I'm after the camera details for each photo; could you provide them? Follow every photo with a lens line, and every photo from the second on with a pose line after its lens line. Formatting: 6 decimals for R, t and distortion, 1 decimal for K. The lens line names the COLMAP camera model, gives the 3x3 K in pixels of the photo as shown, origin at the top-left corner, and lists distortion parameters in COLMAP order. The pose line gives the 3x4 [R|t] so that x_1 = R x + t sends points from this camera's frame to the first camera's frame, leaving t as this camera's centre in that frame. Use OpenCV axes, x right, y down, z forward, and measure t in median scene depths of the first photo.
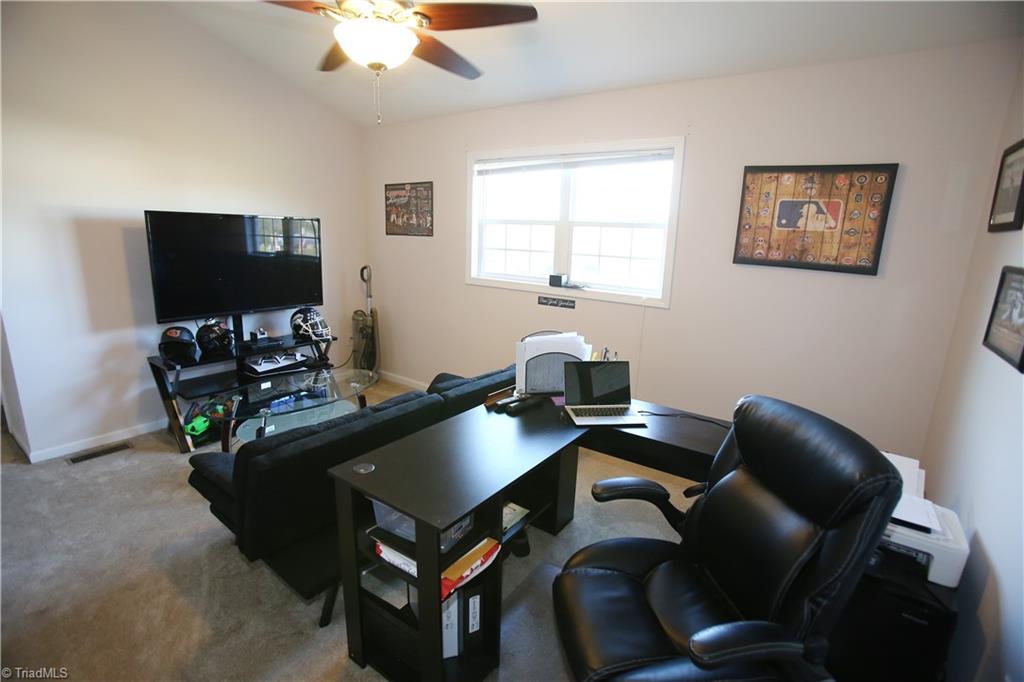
lens RADIAL K [[472.1, 0, 507.9], [0, 472.1, 337.6], [0, 0, 1]] dist [-0.081256, 0.033052]
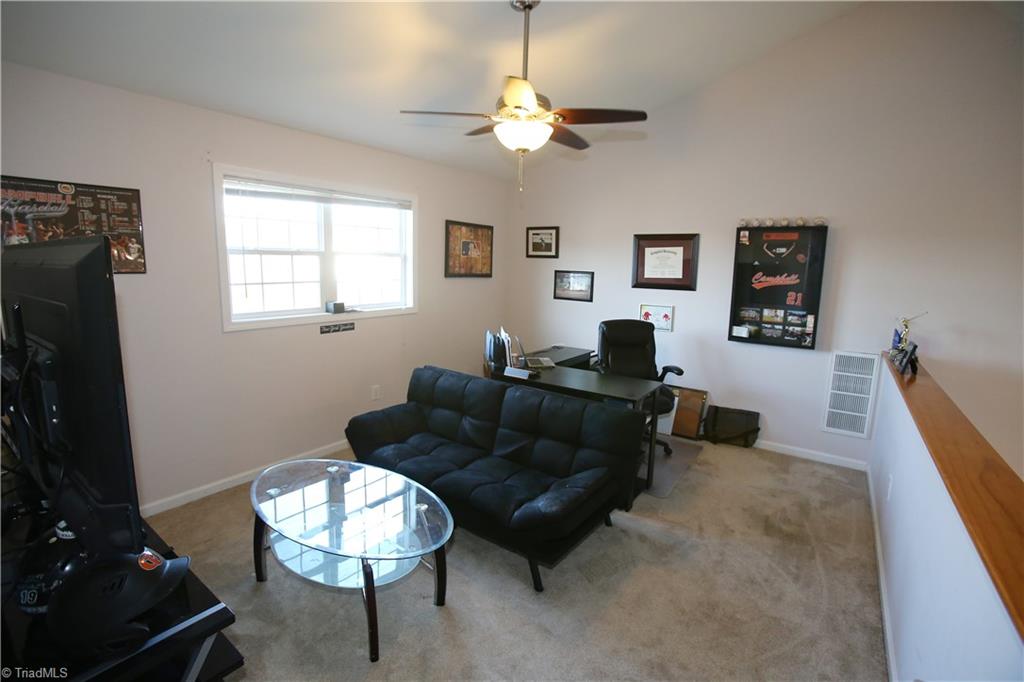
lens RADIAL K [[472.1, 0, 507.9], [0, 472.1, 337.6], [0, 0, 1]] dist [-0.081256, 0.033052]
pose [[0.017916, -0.164495, 0.986215, -0.932440], [0.233846, 0.959705, 0.155825, -0.129346], [-0.972109, 0.227831, 0.055660, 0.582639]]
